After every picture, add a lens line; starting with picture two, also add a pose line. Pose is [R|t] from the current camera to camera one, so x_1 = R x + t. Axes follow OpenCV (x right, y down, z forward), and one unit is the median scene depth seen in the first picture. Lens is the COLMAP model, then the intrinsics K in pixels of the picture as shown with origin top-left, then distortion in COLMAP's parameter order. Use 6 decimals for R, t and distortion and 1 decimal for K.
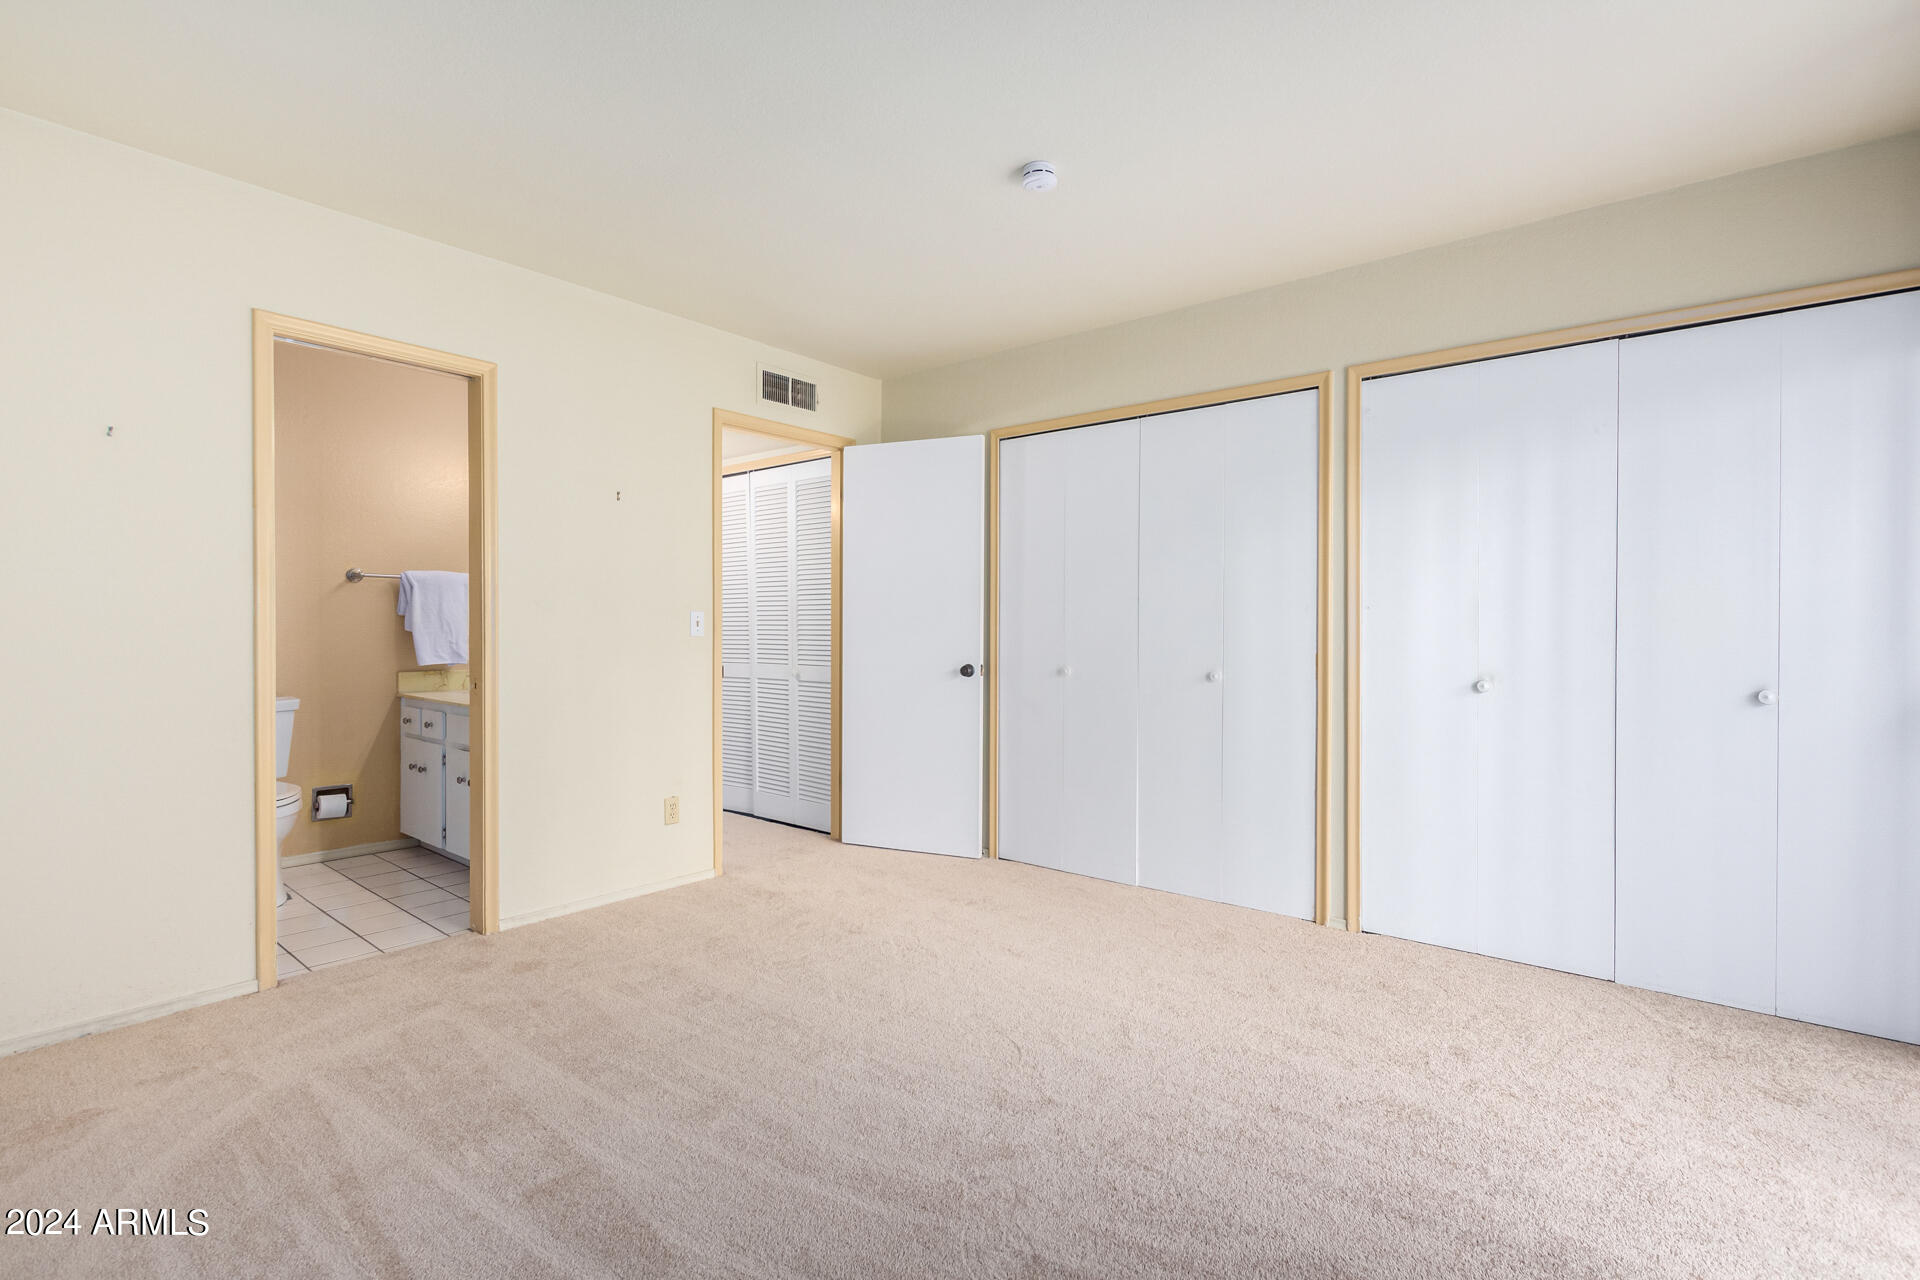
lens RADIAL K [[875.9, 0, 960.0], [0, 875.9, 640.0], [0, 0, 1]] dist [0.003798, -0.000412]
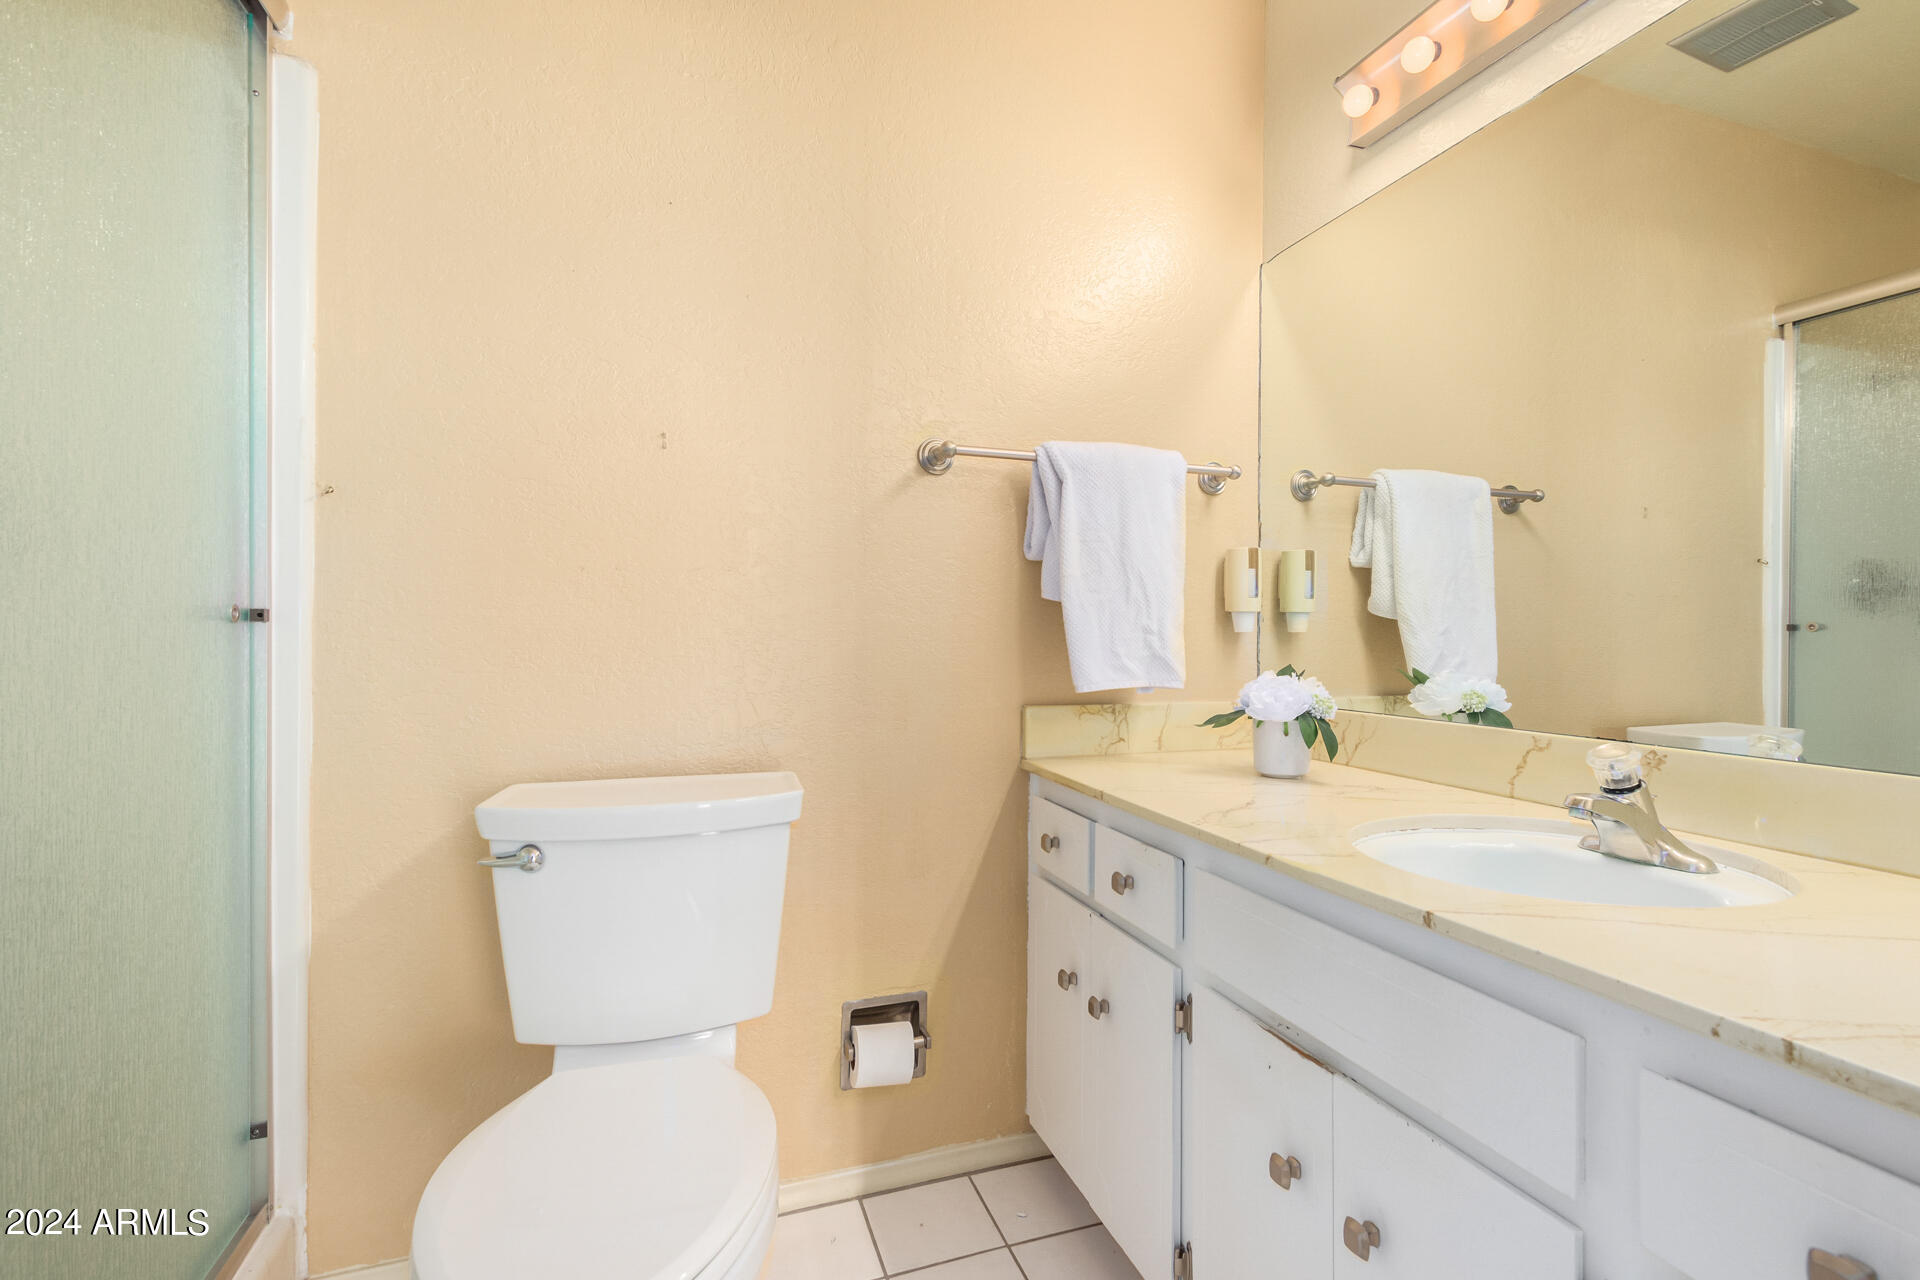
lens RADIAL K [[875.9, 0, 960.0], [0, 875.9, 640.0], [0, 0, 1]] dist [0.003798, -0.000412]
pose [[0.846038, 0.003476, -0.533112, -0.461738], [-0.007377, 0.999959, -0.005187, 0.009355], [0.533072, 0.008321, 0.846029, 0.661404]]
